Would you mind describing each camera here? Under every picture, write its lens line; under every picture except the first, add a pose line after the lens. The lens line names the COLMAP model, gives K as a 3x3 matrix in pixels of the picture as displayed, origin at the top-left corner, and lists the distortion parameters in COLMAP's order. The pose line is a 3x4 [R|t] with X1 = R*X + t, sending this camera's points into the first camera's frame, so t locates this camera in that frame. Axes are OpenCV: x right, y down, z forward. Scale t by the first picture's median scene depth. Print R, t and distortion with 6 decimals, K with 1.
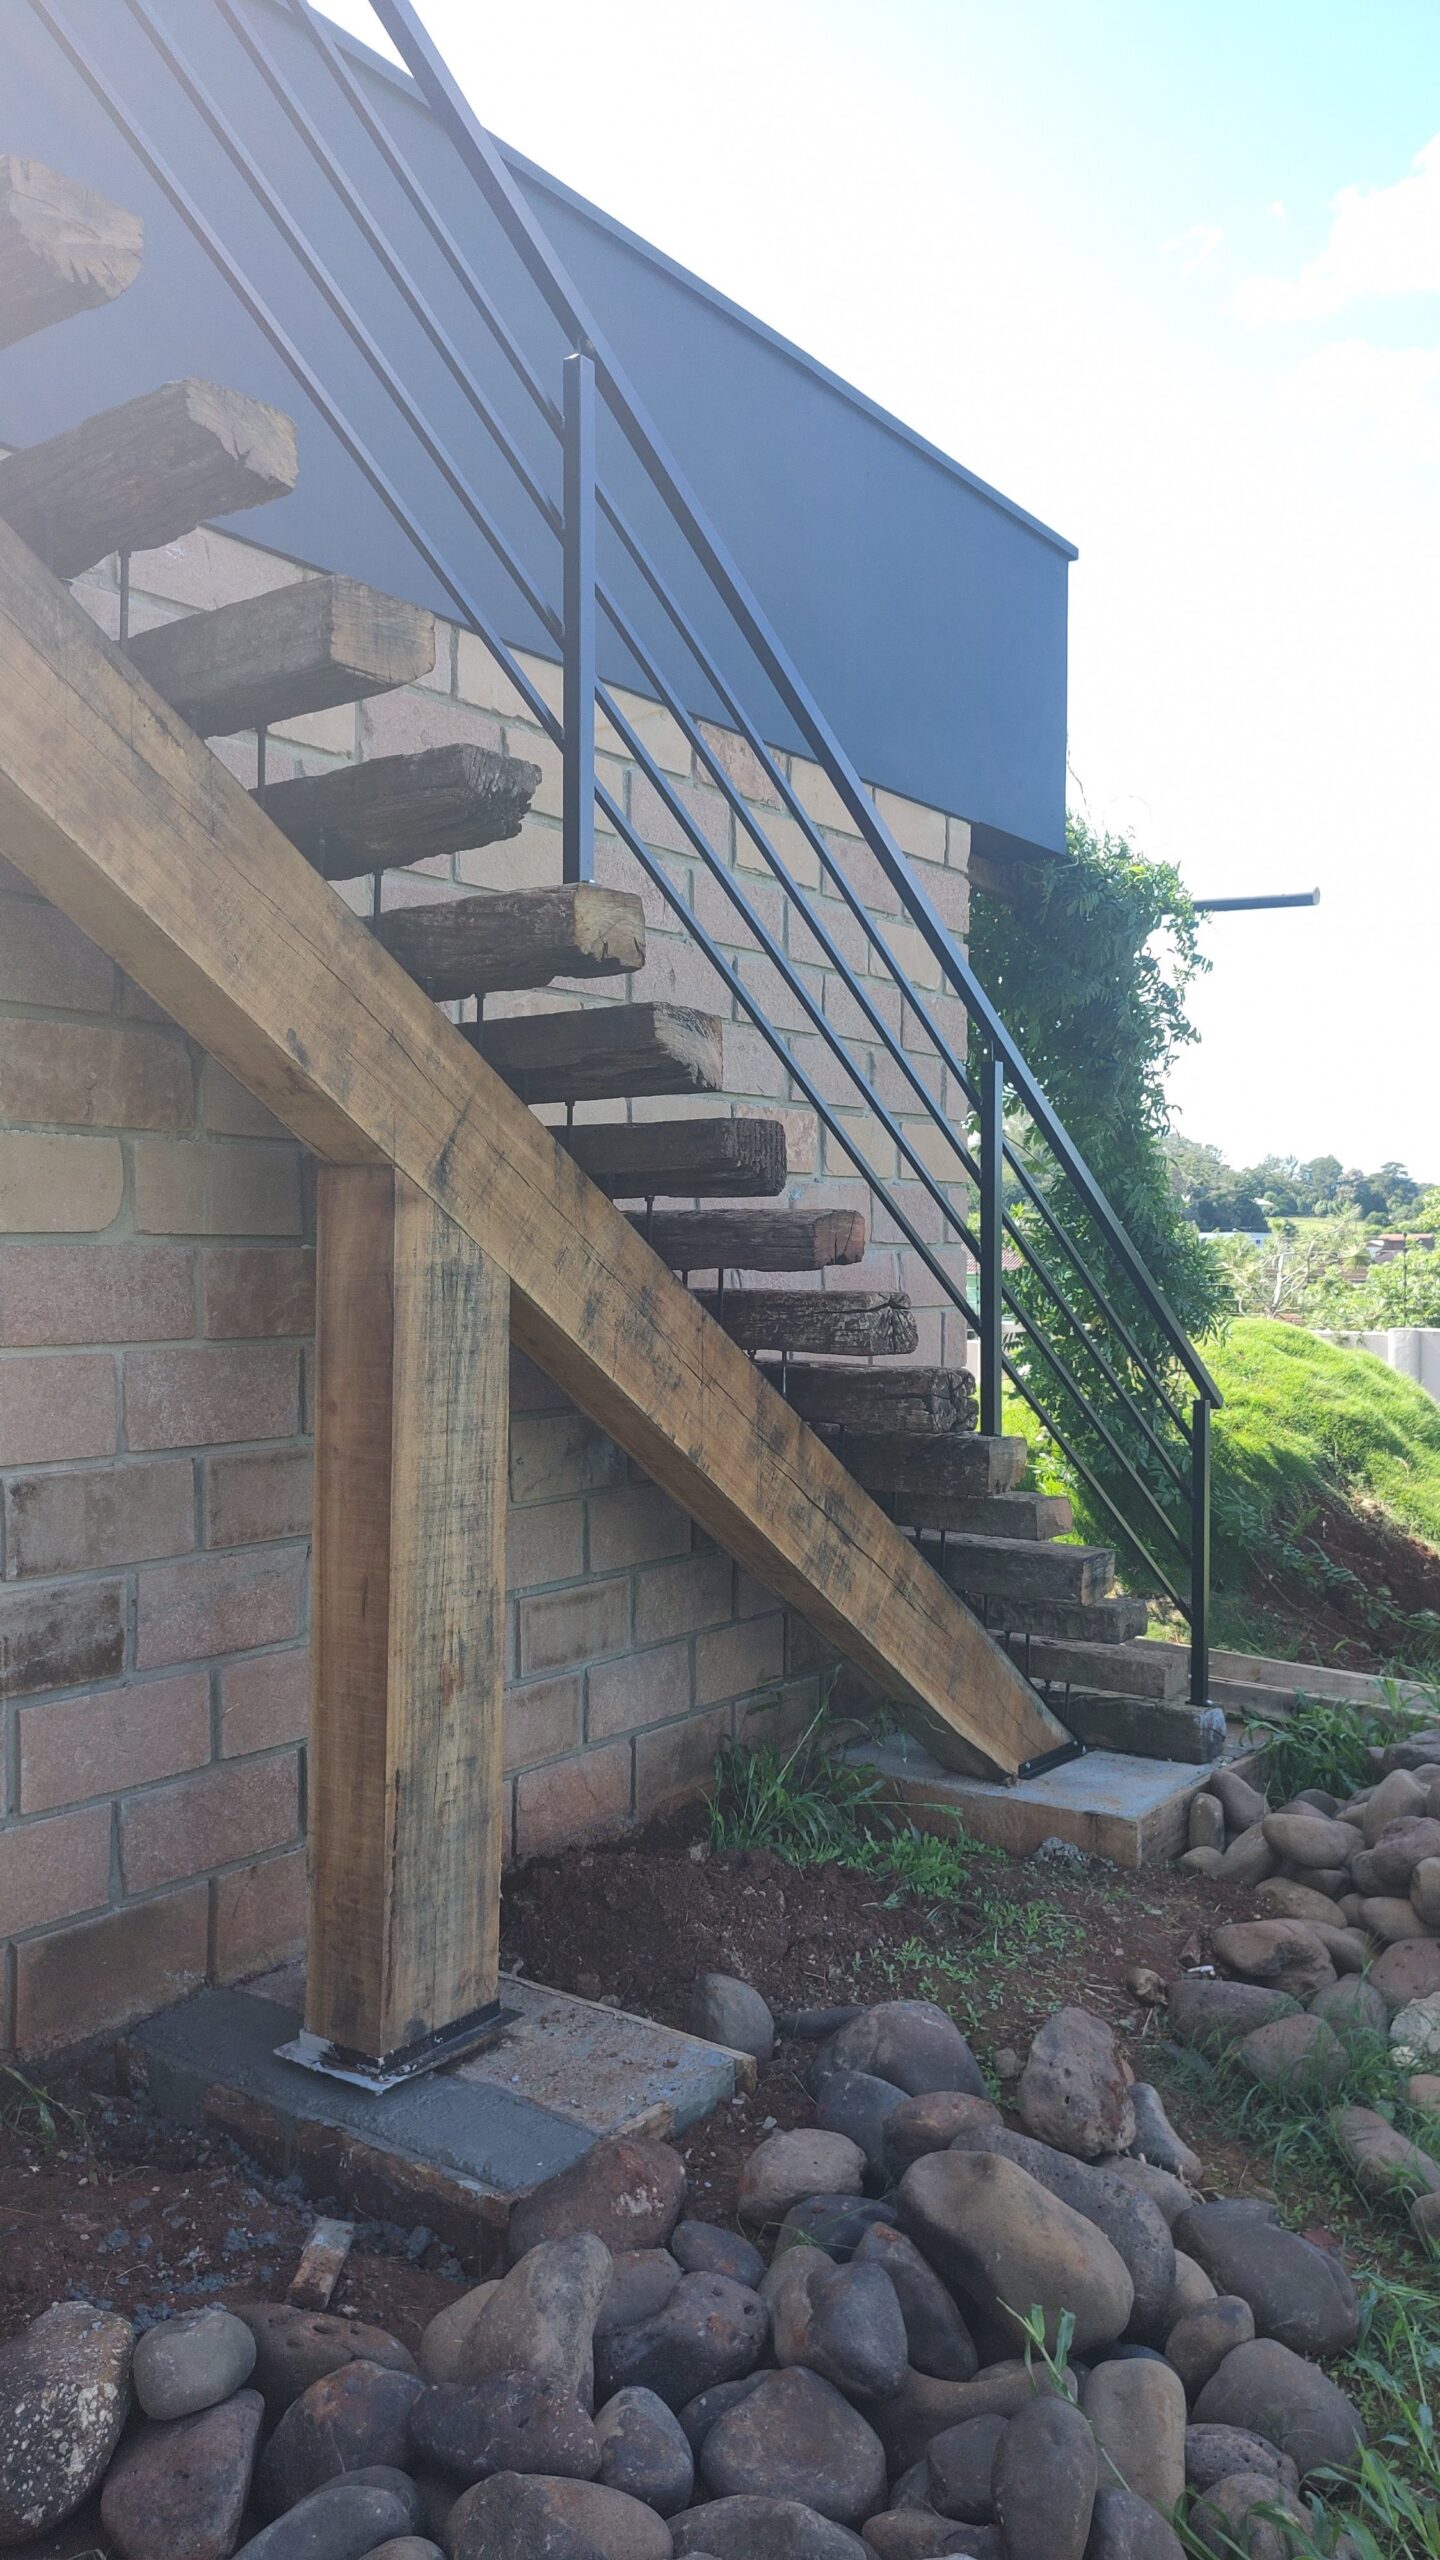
lens RADIAL K [[1831.6, 0, 726.8], [0, 1831.6, 1274.6], [0, 0, 1]] dist [0.030626, -0.033519]
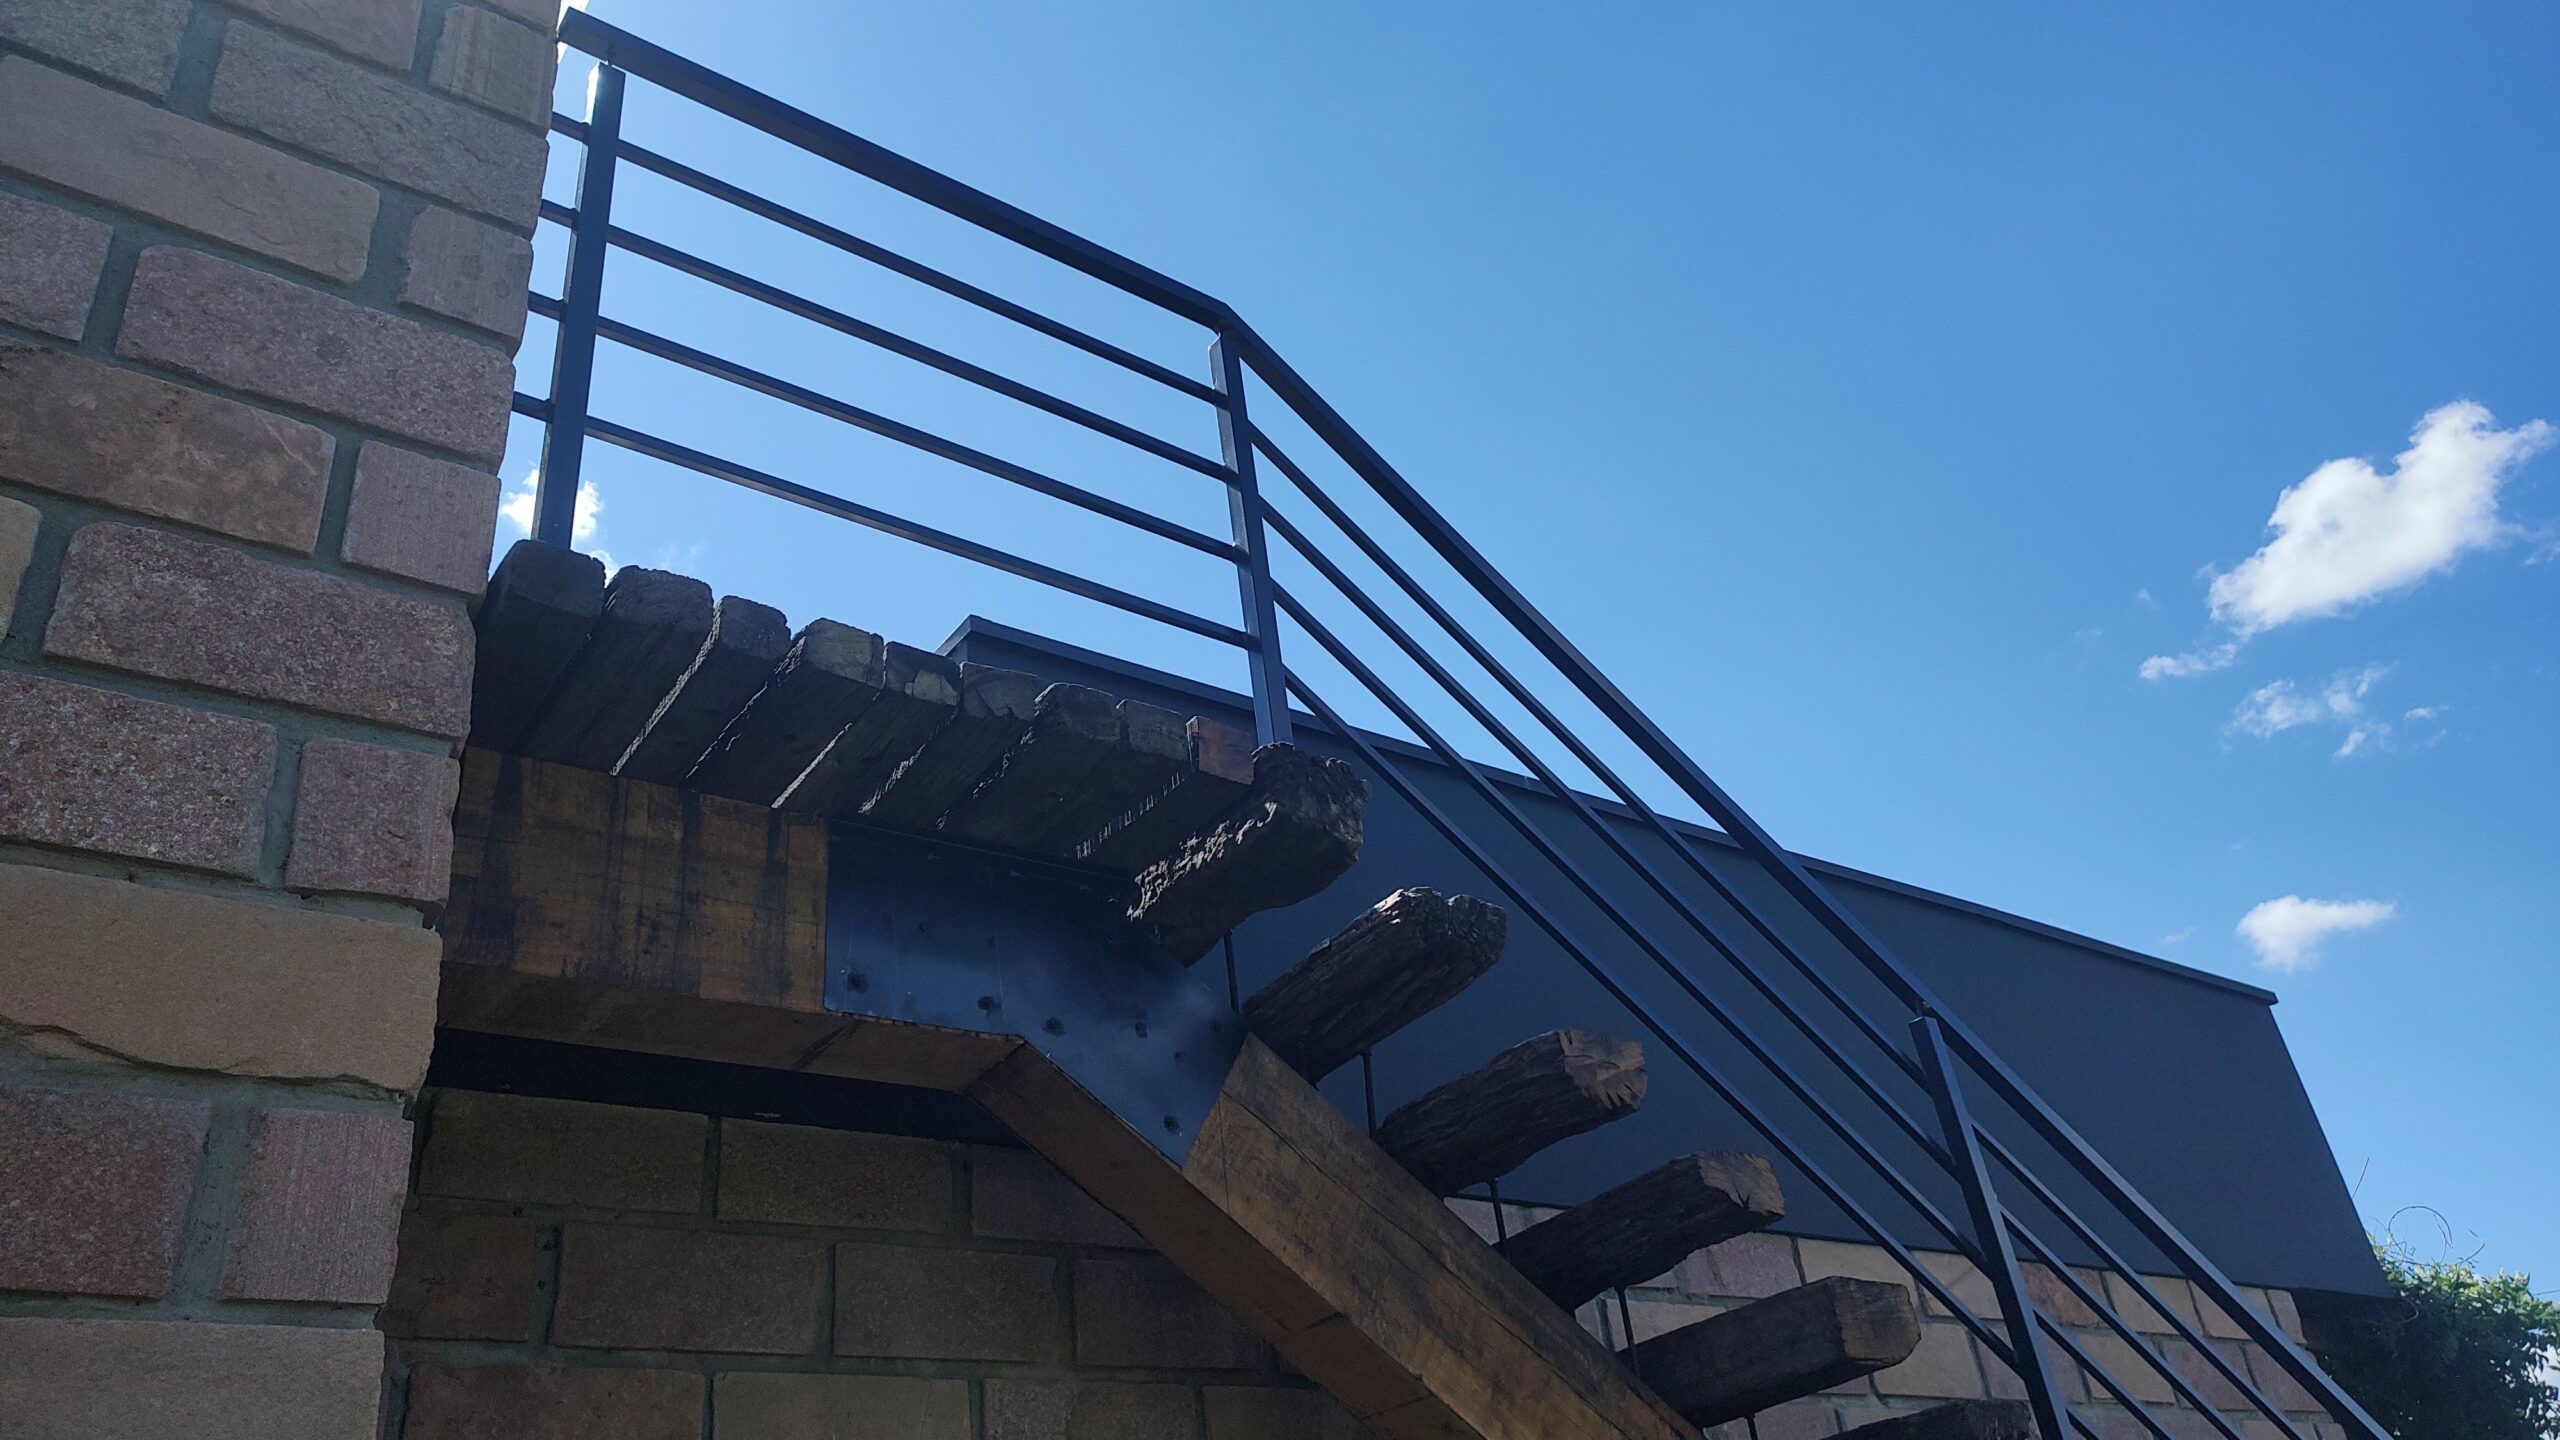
lens RADIAL K [[1831.6, 0, 1280.8], [0, 1831.6, 706.2], [0, 0, 1]] dist [0.030626, -0.033519]
pose [[0.946310, -0.257761, -0.195080, -0.171053], [0.116391, 0.834688, -0.538284, -0.083935], [0.301579, 0.486678, 0.819874, -0.141919]]
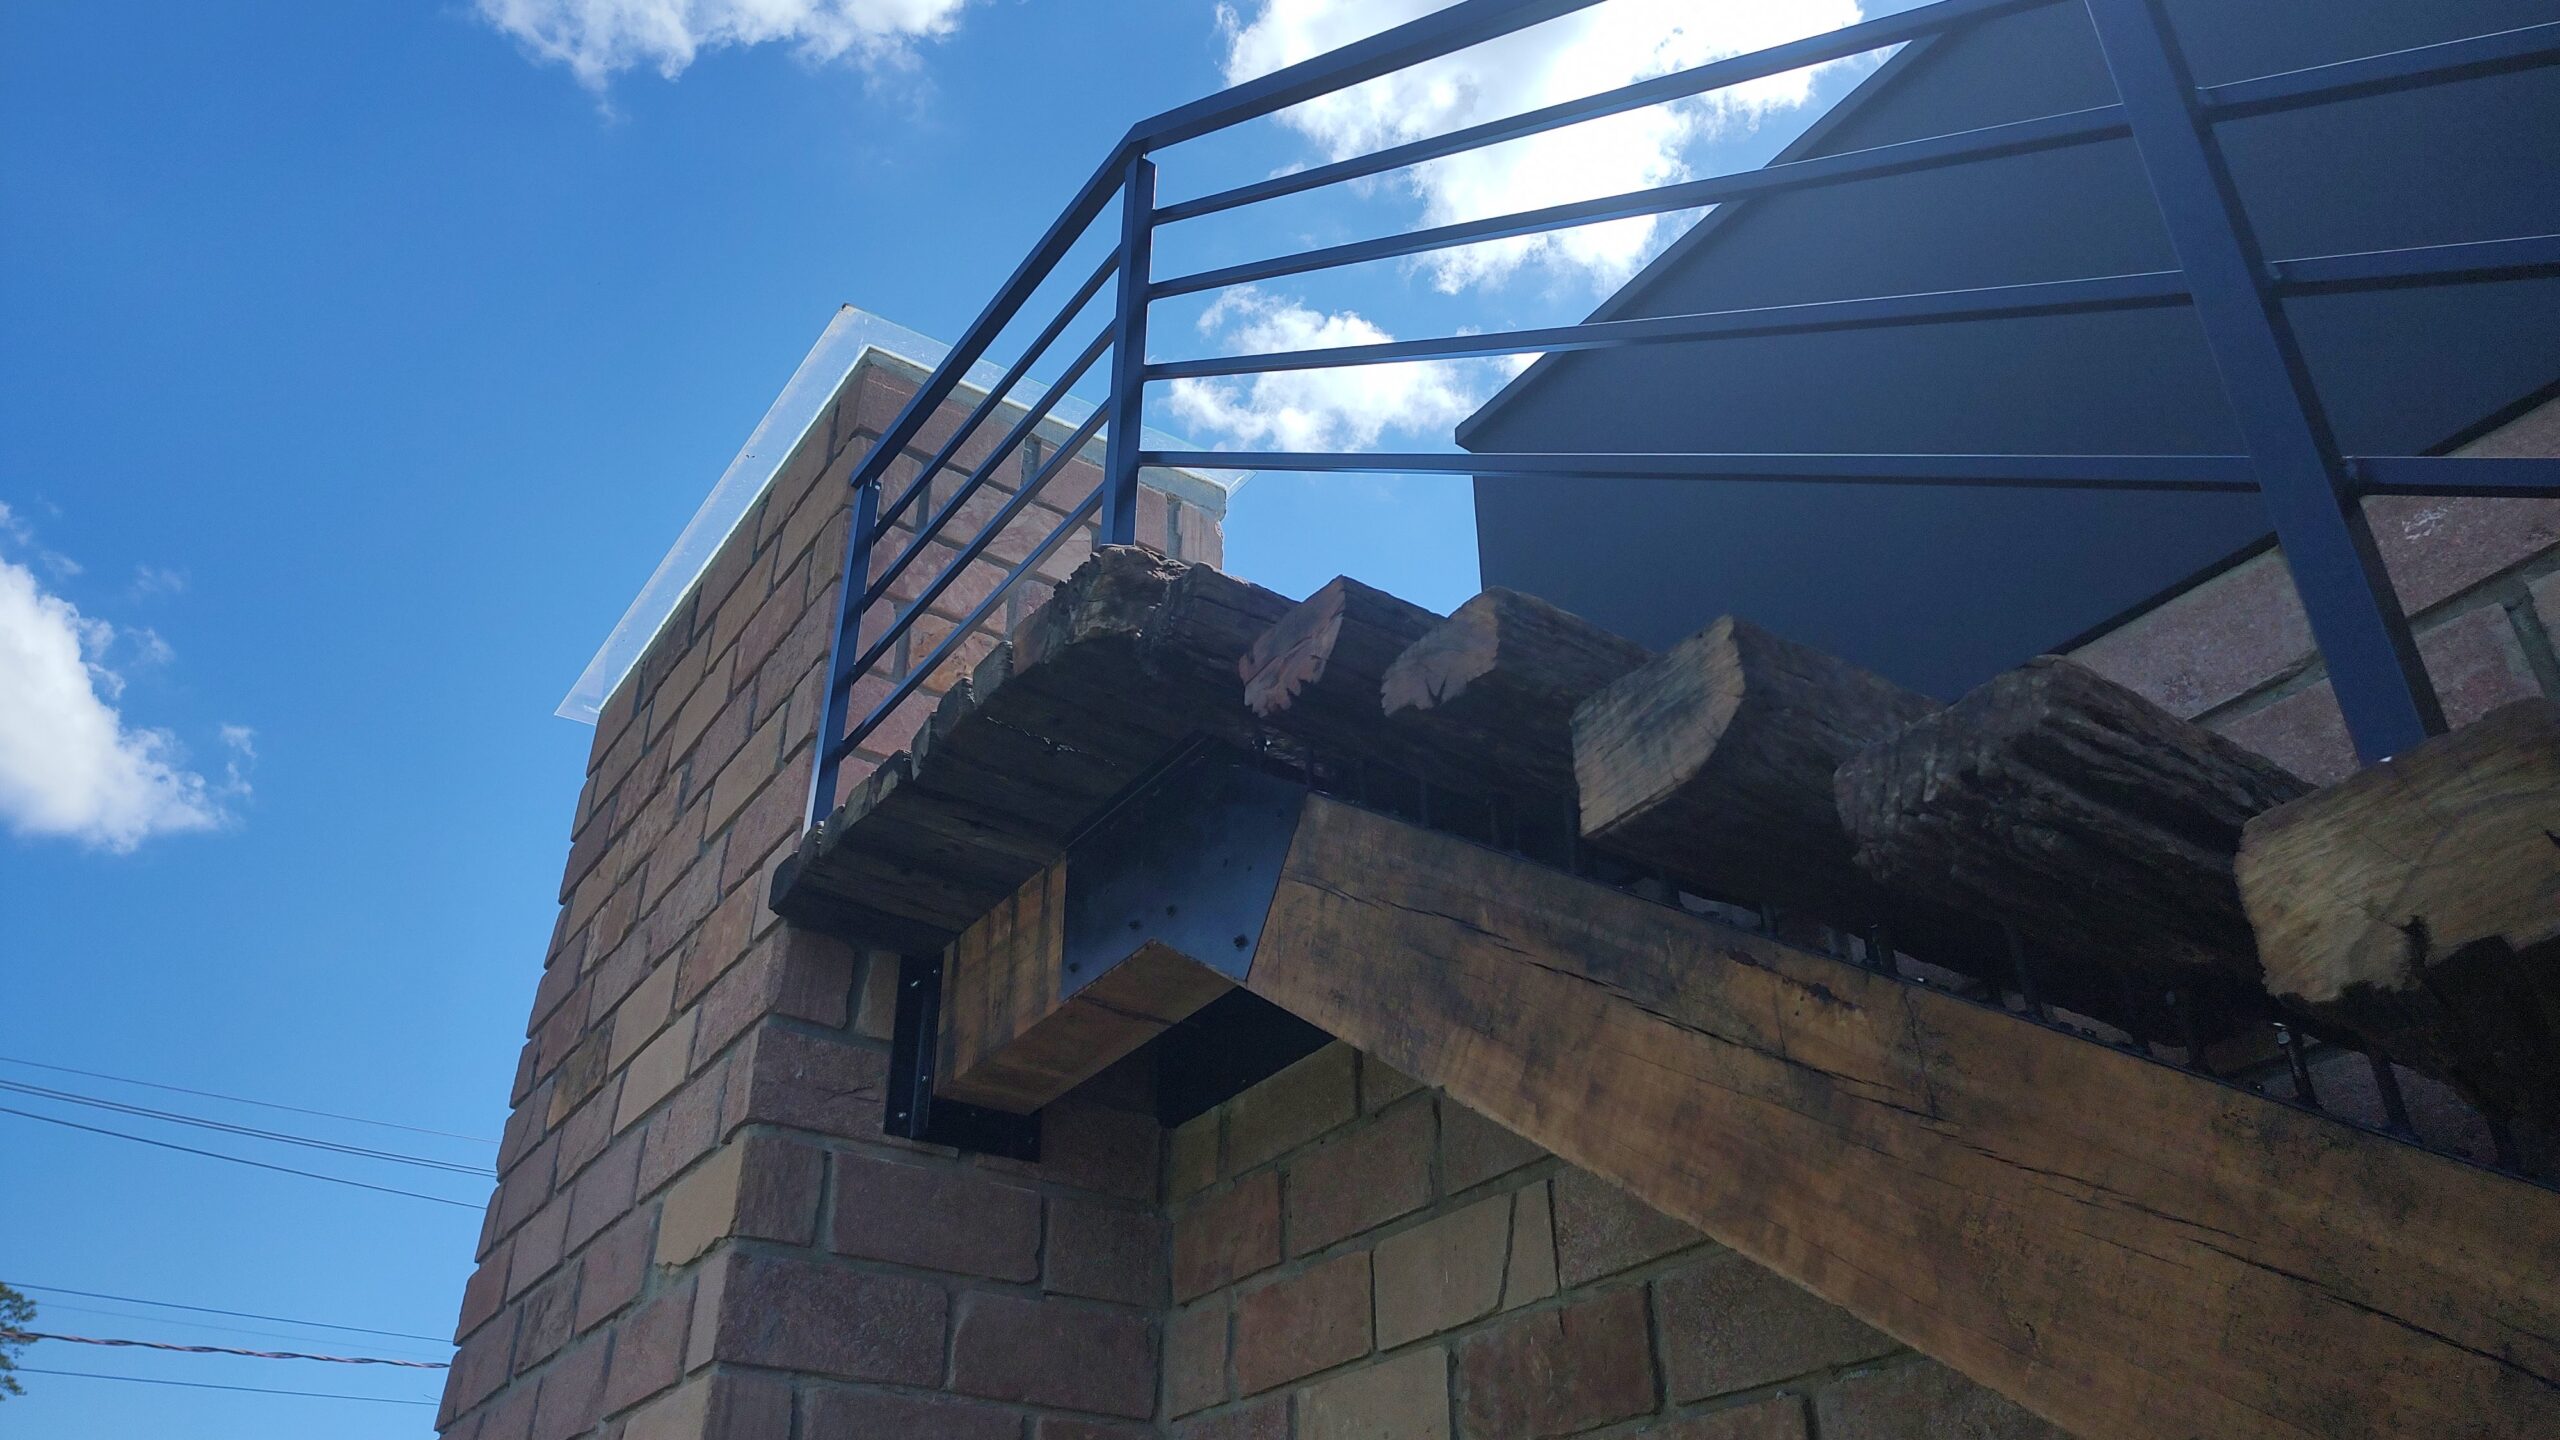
lens RADIAL K [[1863.8, 0, 1271.9], [0, 1863.8, 658.2], [0, 0, 1]] dist [0.004810, -0.001621]
pose [[-0.328628, -0.523443, -0.786136, 0.256198], [-0.011208, 0.834469, -0.550940, -0.035928], [0.944393, -0.172244, -0.280097, 0.842225]]
